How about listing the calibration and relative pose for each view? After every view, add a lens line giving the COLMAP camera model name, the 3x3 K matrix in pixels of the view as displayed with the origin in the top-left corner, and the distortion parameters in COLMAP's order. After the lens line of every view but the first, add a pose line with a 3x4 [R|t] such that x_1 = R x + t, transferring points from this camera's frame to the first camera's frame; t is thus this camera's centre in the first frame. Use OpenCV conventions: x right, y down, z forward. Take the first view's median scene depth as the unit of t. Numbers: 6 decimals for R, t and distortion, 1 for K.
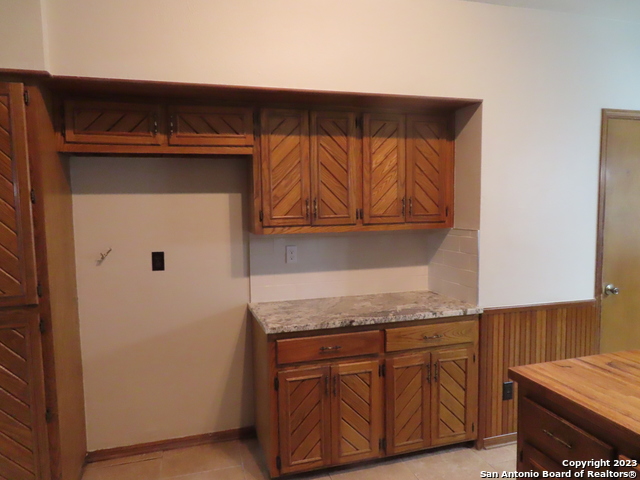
lens RADIAL K [[457.9, 0, 321.6], [0, 457.9, 241.1], [0, 0, 1]] dist [-0.000671, -0.001762]
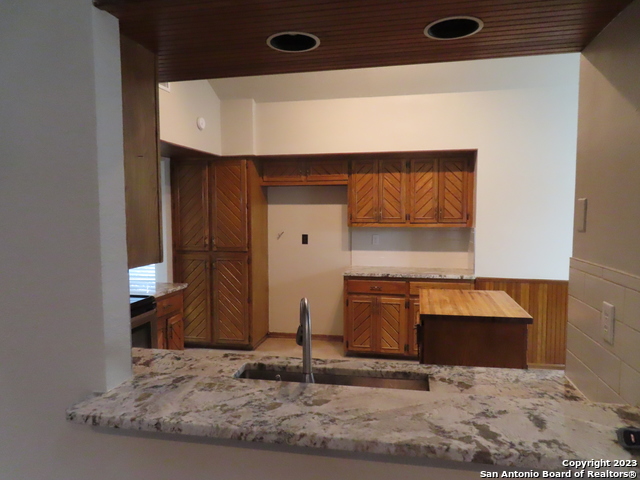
lens RADIAL K [[457.9, 0, 319.9], [0, 457.9, 238.6], [0, 0, 1]] dist [-0.000671, -0.001762]
pose [[0.882677, 0.041646, -0.468131, 0.626790], [-0.049693, 0.998753, -0.004846, 0.049170], [0.467345, 0.027540, 0.883646, -0.704611]]
